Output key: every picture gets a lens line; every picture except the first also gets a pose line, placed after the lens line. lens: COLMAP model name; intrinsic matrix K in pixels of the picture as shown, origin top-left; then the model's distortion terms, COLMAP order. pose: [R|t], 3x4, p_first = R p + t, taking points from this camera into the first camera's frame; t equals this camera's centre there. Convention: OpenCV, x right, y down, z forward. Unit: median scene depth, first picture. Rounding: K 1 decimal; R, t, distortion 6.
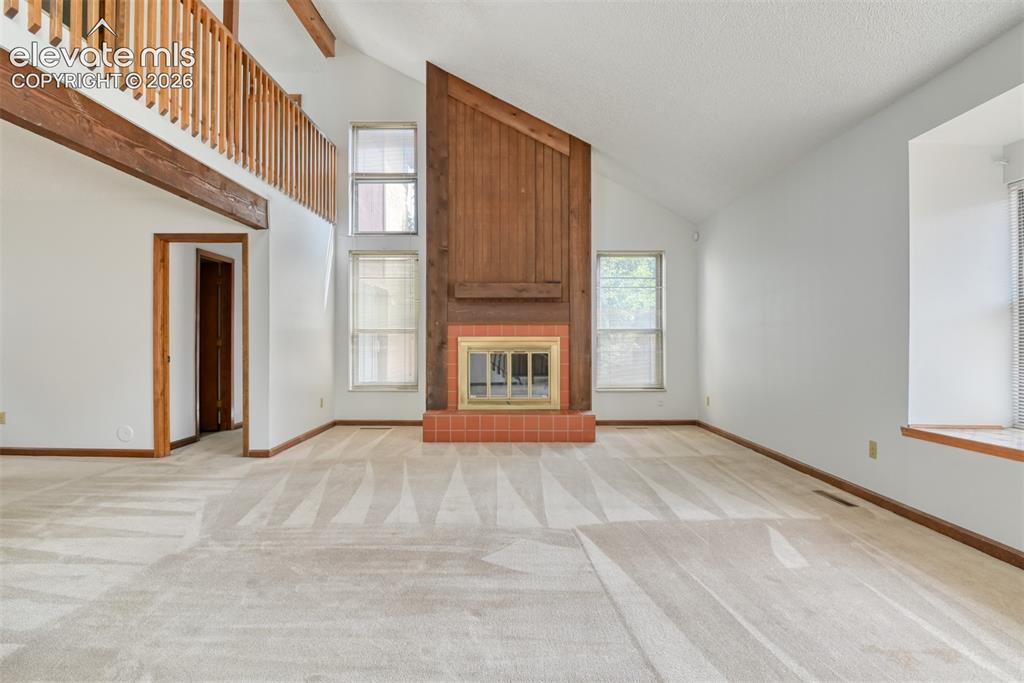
lens RADIAL K [[504.3, 0, 511.7], [0, 504.3, 344.6], [0, 0, 1]] dist [-0.020957, -0.004549]
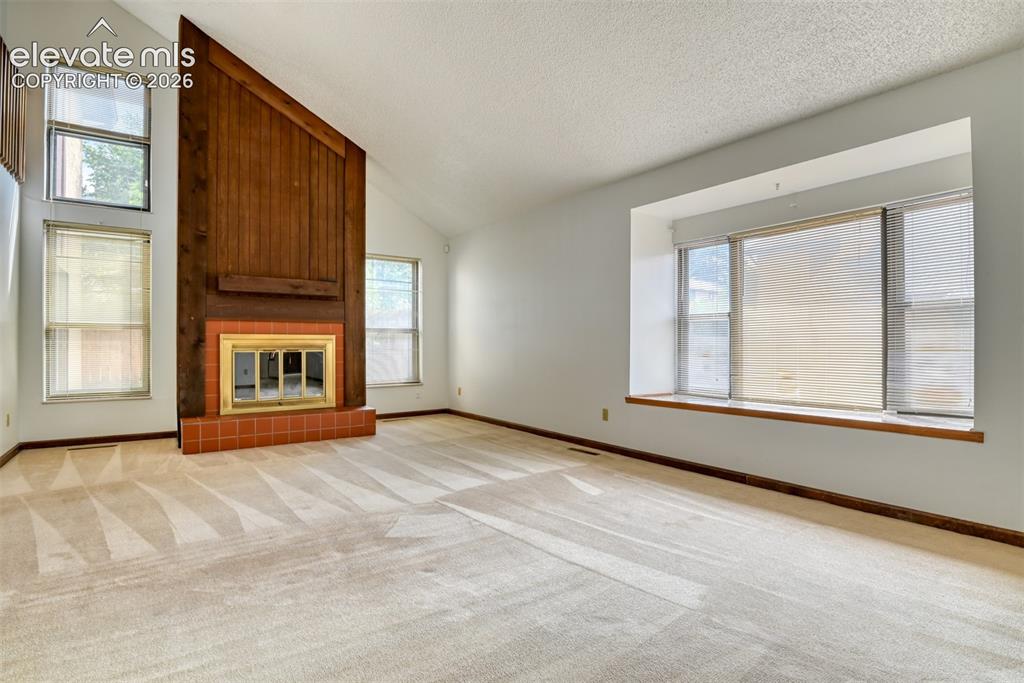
lens RADIAL K [[504.3, 0, 506.8], [0, 504.3, 344.5], [0, 0, 1]] dist [-0.020957, -0.004549]
pose [[0.816441, -0.000463, 0.577429, -0.242682], [-0.000985, 0.999997, 0.002195, 0.001016], [-0.577429, -0.002361, 0.816438, -0.027541]]
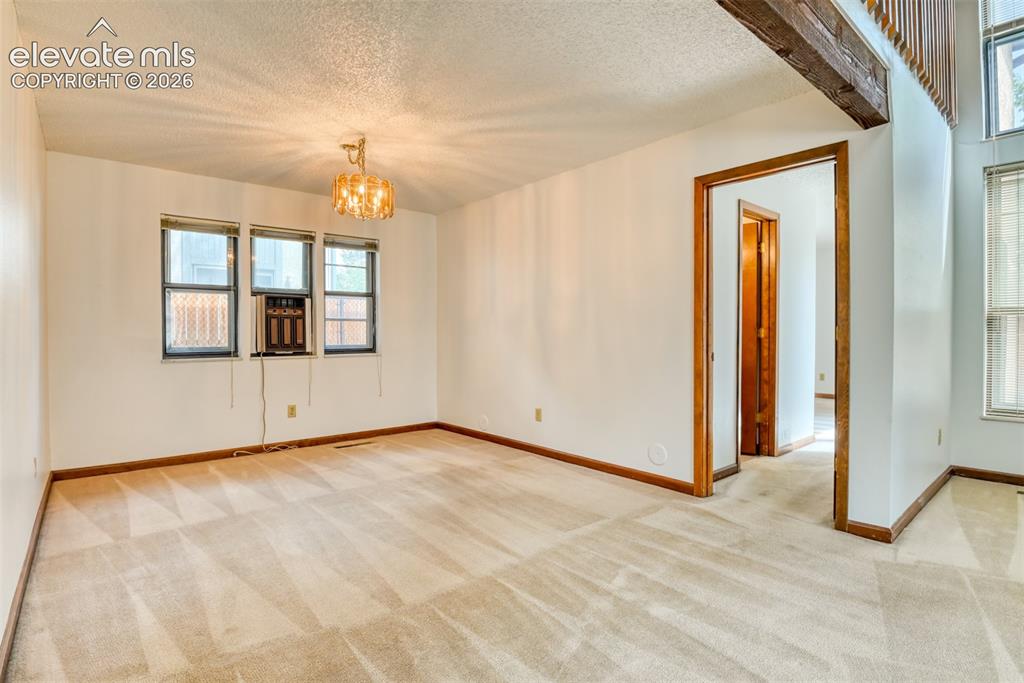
lens RADIAL K [[504.3, 0, 516.3], [0, 504.3, 343.5], [0, 0, 1]] dist [-0.020957, -0.004549]
pose [[0.651487, 0.009852, -0.758596, -0.331490], [0.001083, 0.999903, 0.013916, 0.001316], [0.758659, -0.009888, 0.651413, 0.333749]]
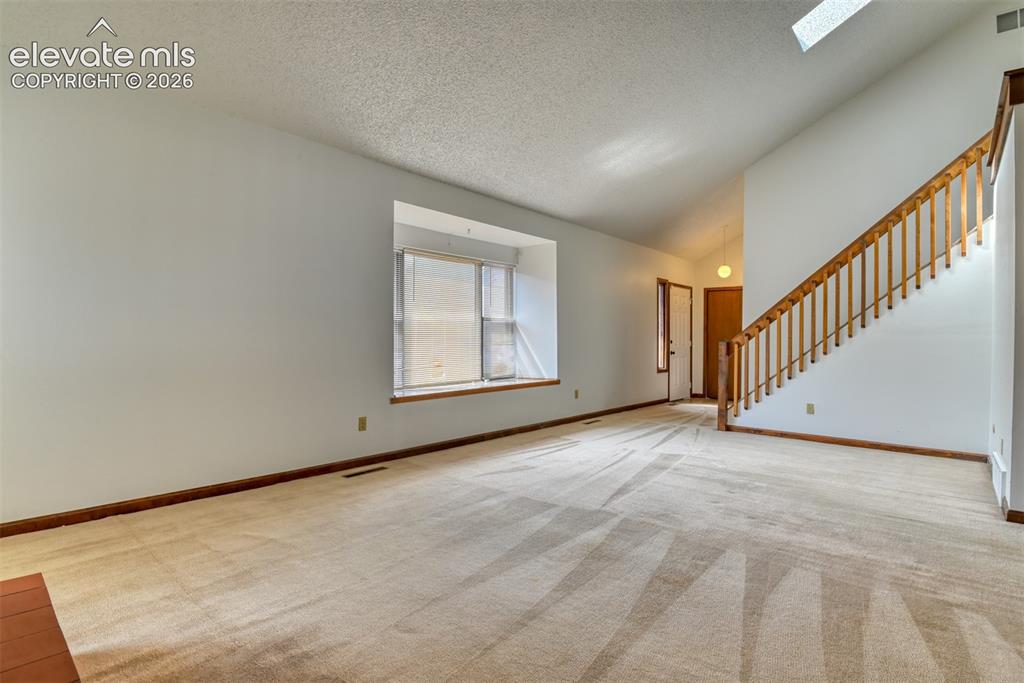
lens RADIAL K [[504.3, 0, 508.6], [0, 504.3, 340.3], [0, 0, 1]] dist [-0.020957, -0.004549]
pose [[-0.745646, -0.000663, 0.666342, -0.259259], [-0.003068, 0.999992, -0.002438, 0.001786], [-0.666336, -0.003863, -0.745642, 1.126887]]
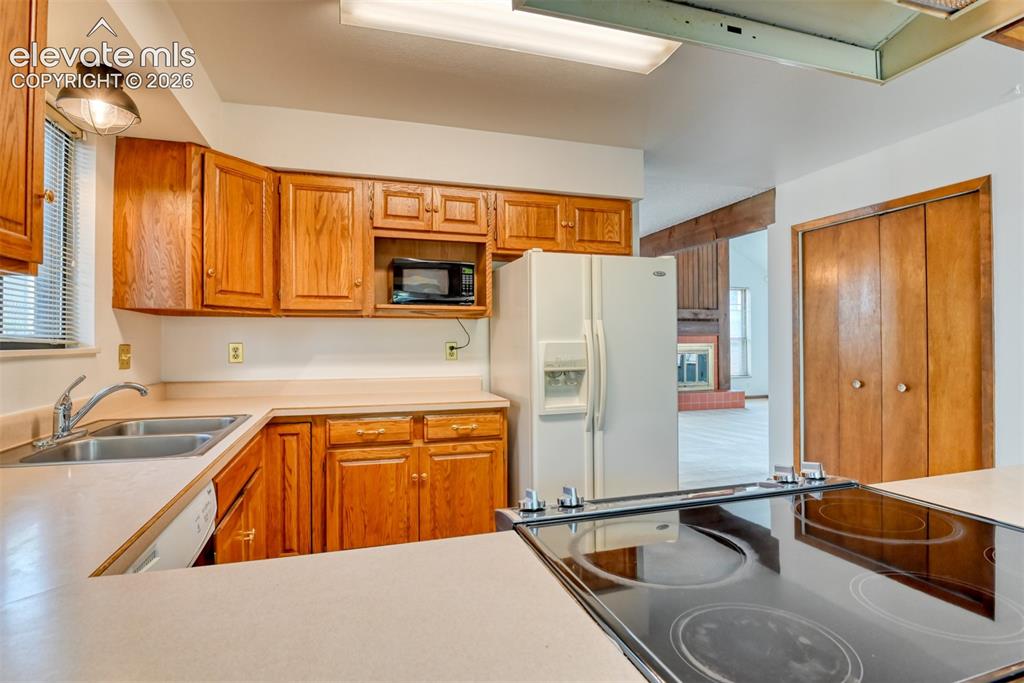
lens RADIAL K [[504.3, 0, 505.3], [0, 504.3, 336.6], [0, 0, 1]] dist [-0.020957, -0.004549]
pose [[0.957528, -0.000893, 0.288340, -1.152596], [0.001993, 0.999992, -0.003521, -0.038189], [-0.288335, 0.003946, 0.957521, -0.370381]]
